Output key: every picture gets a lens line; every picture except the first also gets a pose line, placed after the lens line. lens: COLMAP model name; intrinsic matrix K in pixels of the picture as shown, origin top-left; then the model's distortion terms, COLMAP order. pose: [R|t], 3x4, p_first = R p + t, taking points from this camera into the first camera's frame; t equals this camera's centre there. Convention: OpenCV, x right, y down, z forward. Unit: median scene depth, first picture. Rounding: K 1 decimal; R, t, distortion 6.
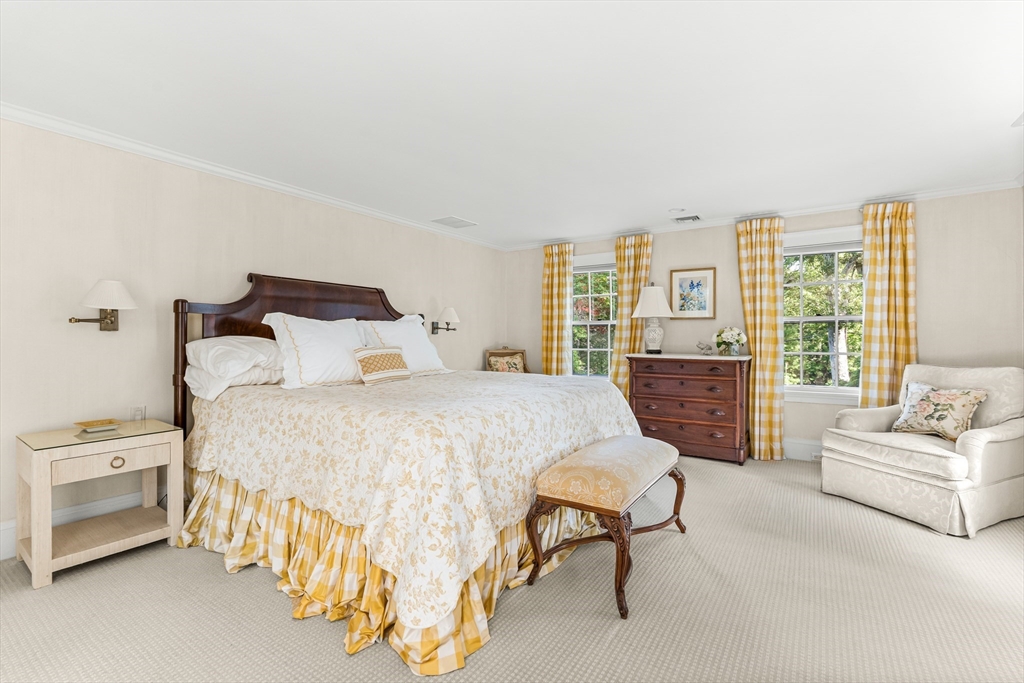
lens RADIAL K [[452.8, 0, 515.5], [0, 452.8, 335.9], [0, 0, 1]] dist [0.003409, -0.000472]
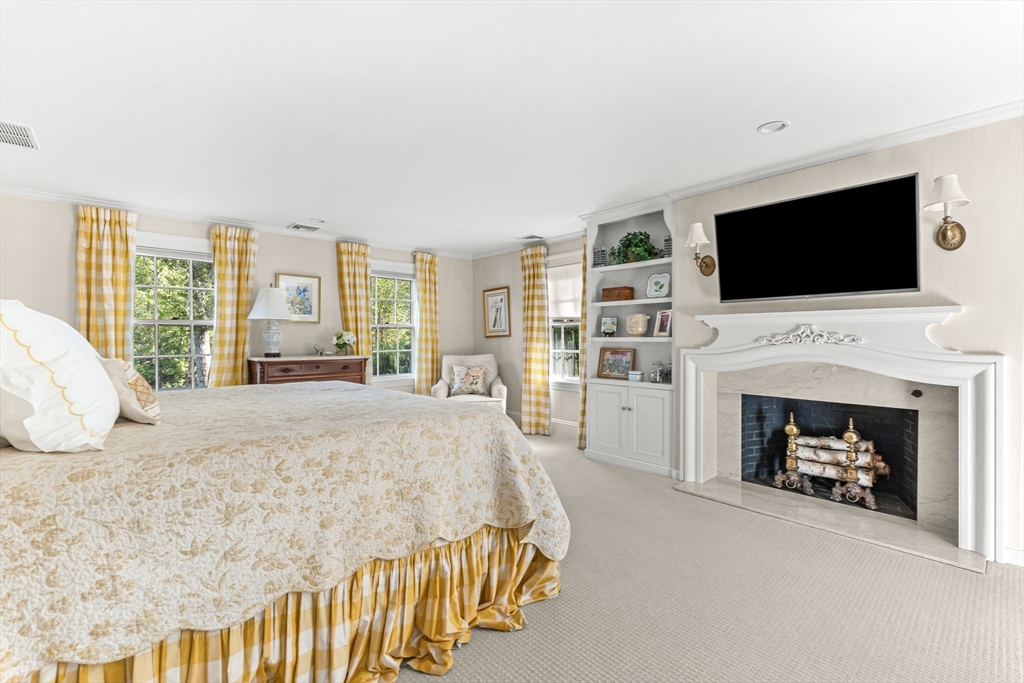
lens RADIAL K [[452.8, 0, 508.9], [0, 452.8, 336.5], [0, 0, 1]] dist [0.003409, -0.000472]
pose [[0.256154, 0.001186, 0.966635, -0.541090], [0.002206, 0.999996, -0.001811, -0.001794], [-0.966633, 0.002596, 0.256151, 0.282996]]
